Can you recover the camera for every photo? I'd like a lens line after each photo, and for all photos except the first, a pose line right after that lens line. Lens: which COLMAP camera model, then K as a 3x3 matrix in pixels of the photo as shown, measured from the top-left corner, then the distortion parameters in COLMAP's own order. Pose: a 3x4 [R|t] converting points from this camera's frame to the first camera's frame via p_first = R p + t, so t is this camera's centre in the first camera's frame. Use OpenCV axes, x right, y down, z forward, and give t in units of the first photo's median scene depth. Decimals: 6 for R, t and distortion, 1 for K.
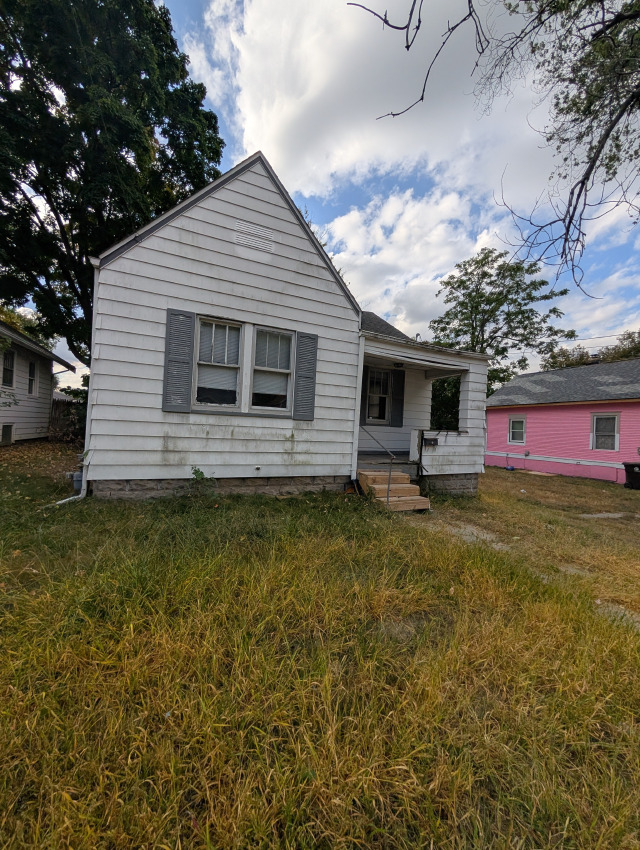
lens RADIAL K [[321.0, 0, 320.1], [0, 321.0, 425.9], [0, 0, 1]] dist [-0.001638, 0.000334]
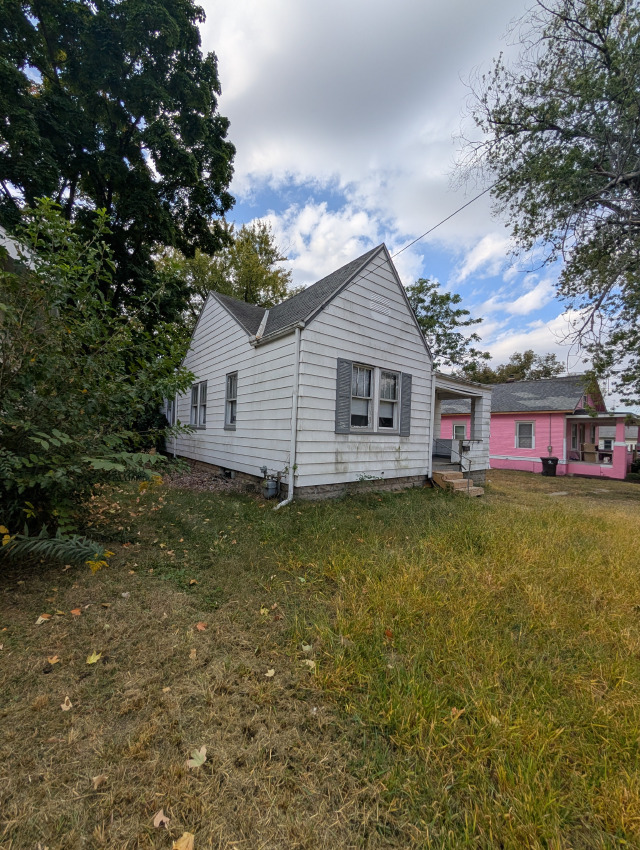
lens RADIAL K [[321.0, 0, 320.1], [0, 321.0, 425.9], [0, 0, 1]] dist [-0.001638, 0.000334]
pose [[0.969321, -0.009914, 0.245599, -0.596137], [0.011452, 0.999923, -0.004838, -0.047791], [-0.245532, 0.007502, 0.969360, -0.198861]]
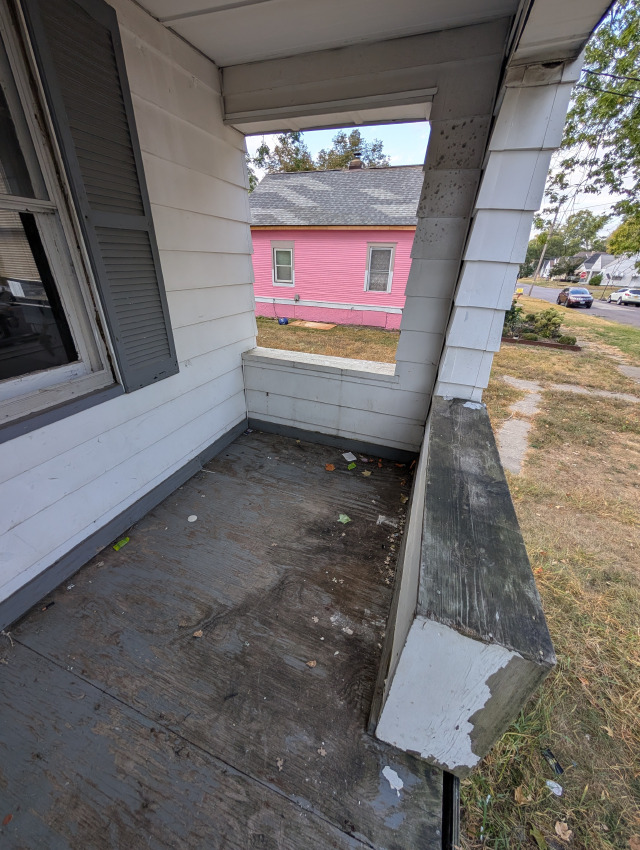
lens RADIAL K [[321.0, 0, 320.1], [0, 321.0, 425.9], [0, 0, 1]] dist [-0.001638, 0.000334]
pose [[0.702664, -0.352042, 0.618328, 0.208404], [-0.003337, 0.867382, 0.497631, -0.095528], [-0.711514, -0.351731, 0.608304, 0.966020]]
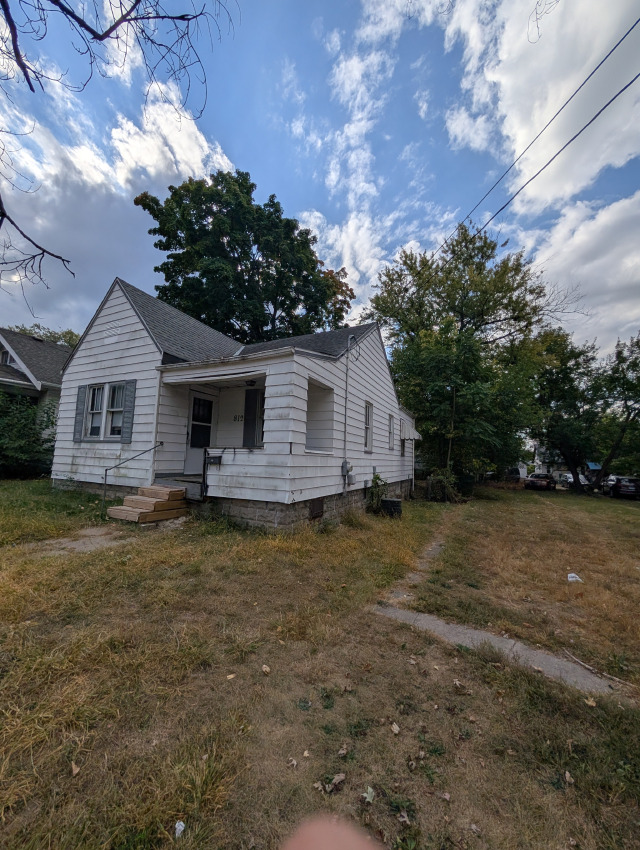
lens RADIAL K [[326.4, 0, 316.1], [0, 326.4, 424.0], [0, 0, 1]] dist [-0.000908, 0.000023]
pose [[0.636904, -0.106078, -0.763610, 1.207354], [0.002799, 0.990800, -0.135303, 0.071676], [0.770938, 0.084038, 0.631342, 0.597305]]
